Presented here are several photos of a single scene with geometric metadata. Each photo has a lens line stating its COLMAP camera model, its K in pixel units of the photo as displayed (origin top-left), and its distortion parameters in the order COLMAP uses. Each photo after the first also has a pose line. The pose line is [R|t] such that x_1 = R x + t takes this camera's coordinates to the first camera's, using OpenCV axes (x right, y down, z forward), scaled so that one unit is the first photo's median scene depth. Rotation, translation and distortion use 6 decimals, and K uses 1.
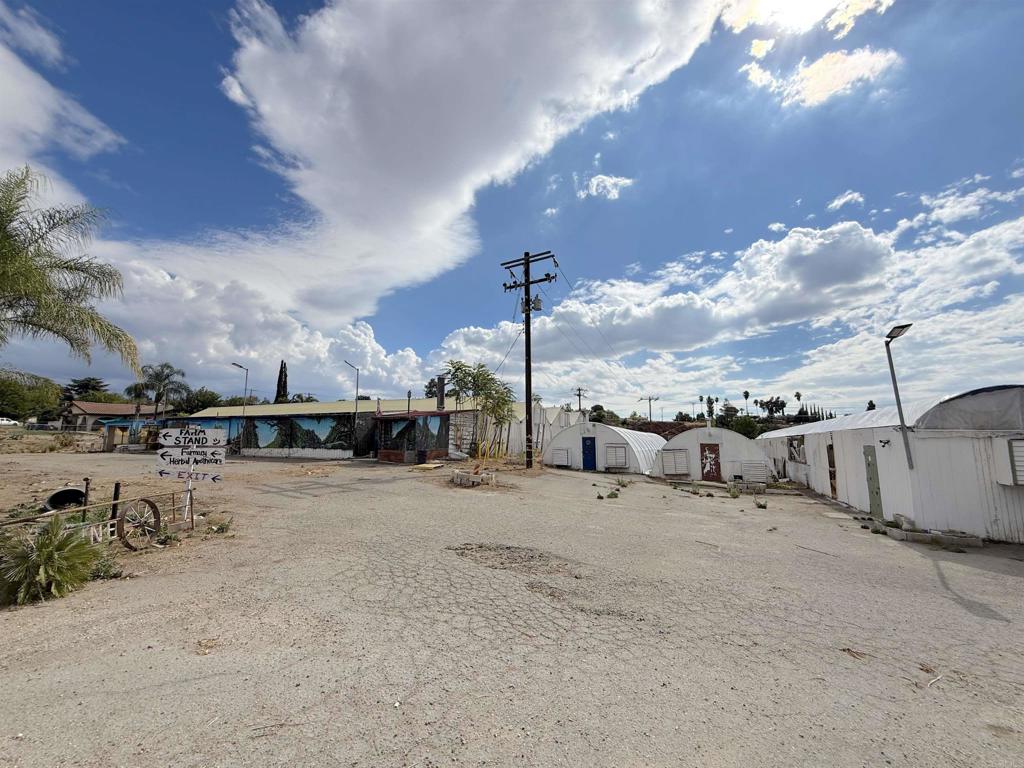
lens RADIAL K [[417.7, 0, 484.2], [0, 417.7, 398.3], [0, 0, 1]] dist [0.003848, -0.000671]
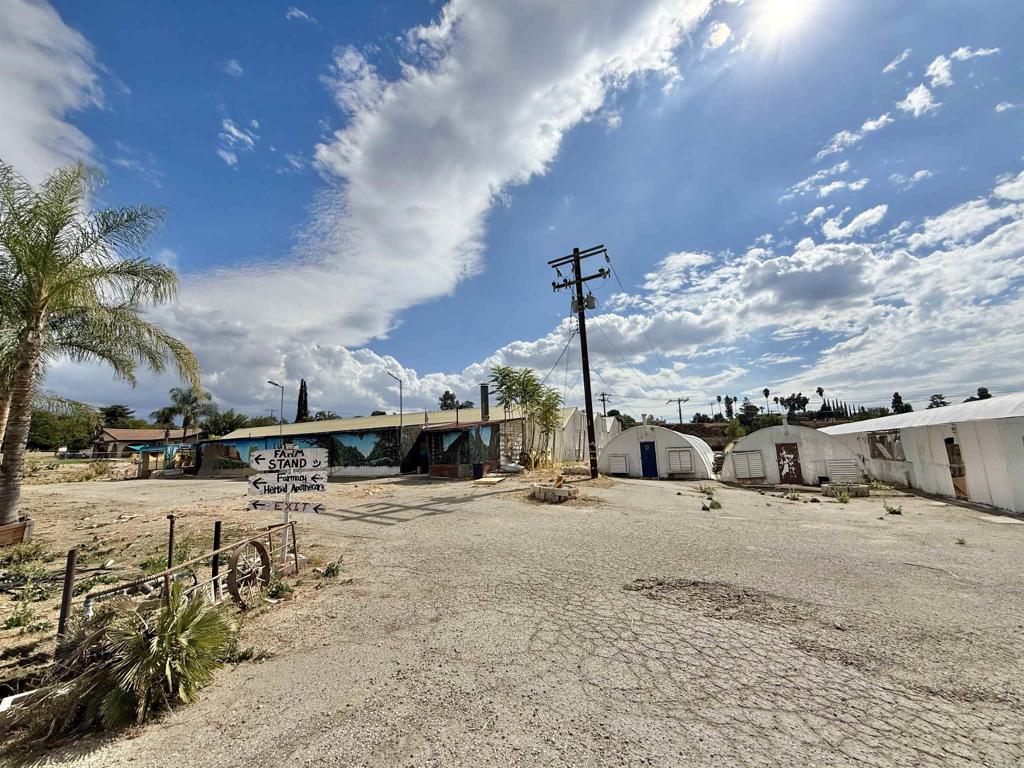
lens RADIAL K [[417.7, 0, 486.6], [0, 417.7, 399.4], [0, 0, 1]] dist [0.003848, -0.000671]
pose [[0.998525, -0.046009, -0.028840, -0.093426], [0.045357, 0.998709, -0.022865, 0.003851], [0.029855, 0.021523, 0.999322, 0.062023]]
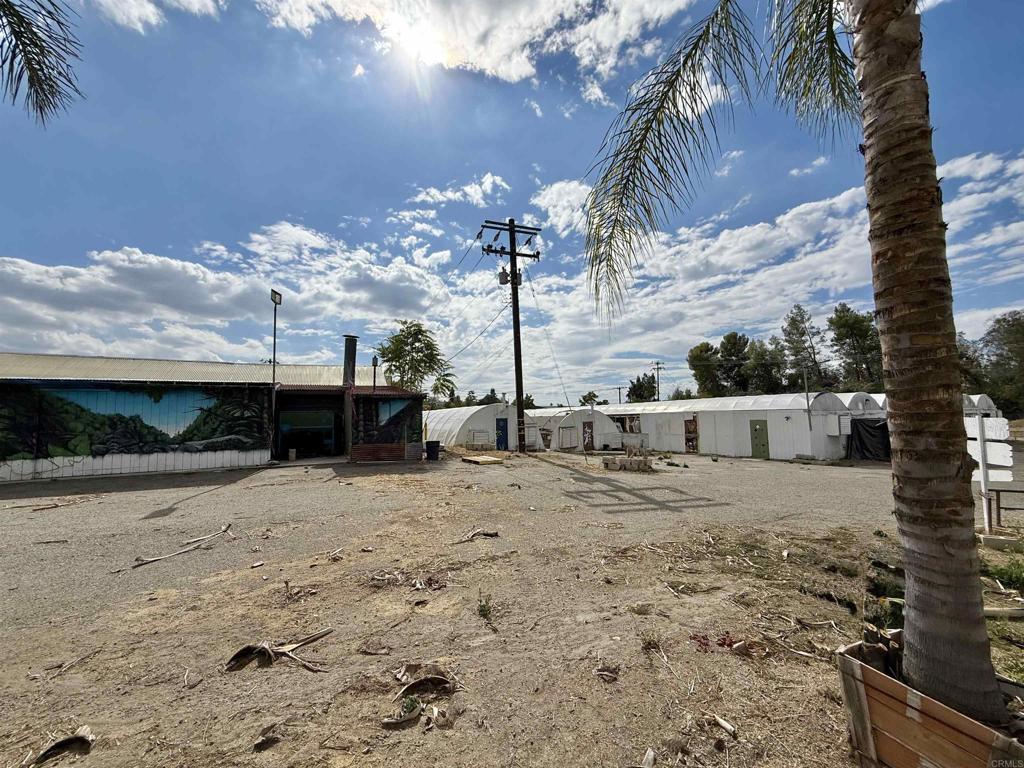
lens RADIAL K [[417.7, 0, 502.4], [0, 417.7, 378.0], [0, 0, 1]] dist [0.003848, -0.000671]
pose [[0.597126, 0.056176, 0.800178, -0.669574], [-0.057359, 0.997981, -0.027259, 0.028783], [-0.800094, -0.029621, 0.599143, 0.478060]]
